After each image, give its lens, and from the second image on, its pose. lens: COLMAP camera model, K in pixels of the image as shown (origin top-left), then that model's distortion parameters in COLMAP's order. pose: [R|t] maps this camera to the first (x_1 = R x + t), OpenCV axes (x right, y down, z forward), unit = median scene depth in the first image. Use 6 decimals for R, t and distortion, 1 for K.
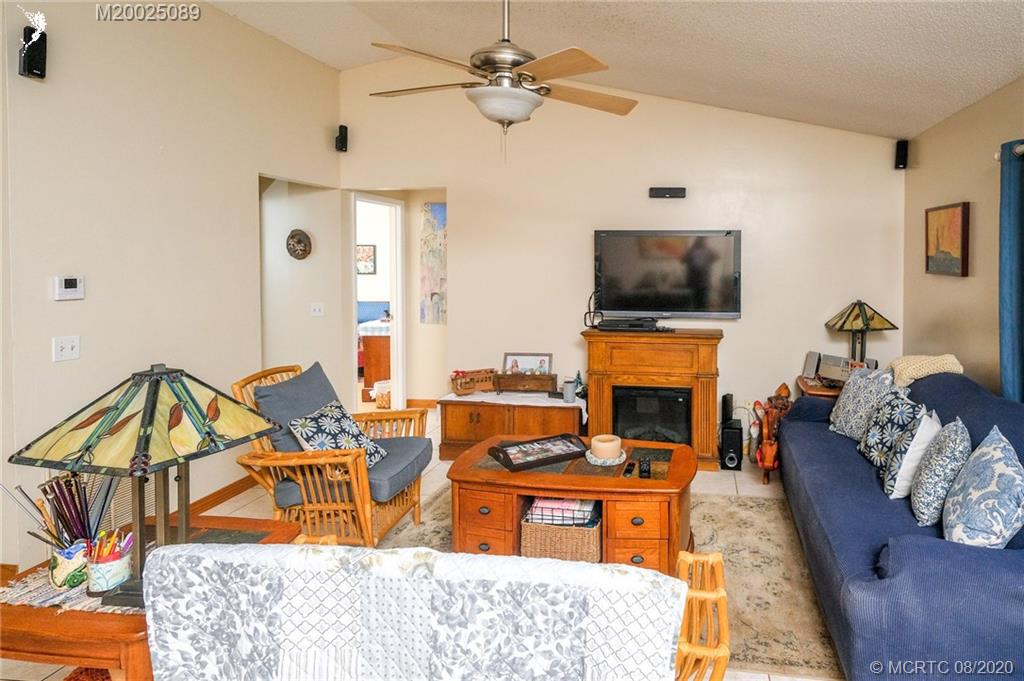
lens RADIAL K [[588.4, 0, 653.4], [0, 588.4, 274.1], [0, 0, 1]] dist [0.002582, 0.000502]
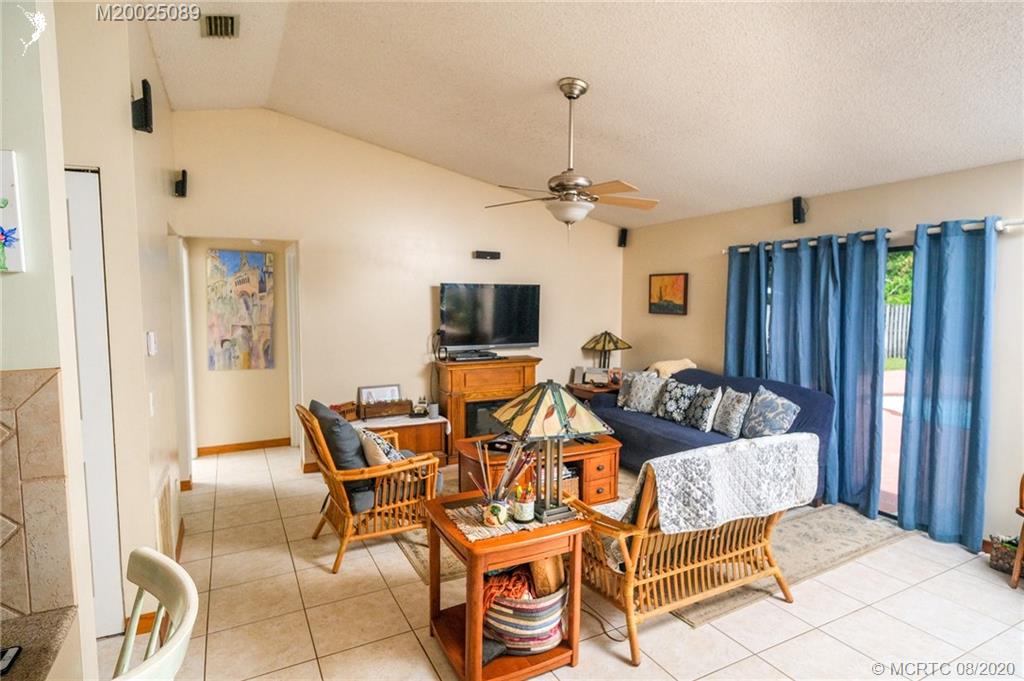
lens RADIAL K [[549.8, 0, 516.1], [0, 549.8, 346.3], [0, 0, 1]] dist [0.003066, -0.002521]
pose [[0.832653, -0.049689, 0.551561, -0.649461], [0.015458, 0.997664, 0.066542, -0.015931], [-0.553579, -0.046881, 0.831476, -0.081157]]
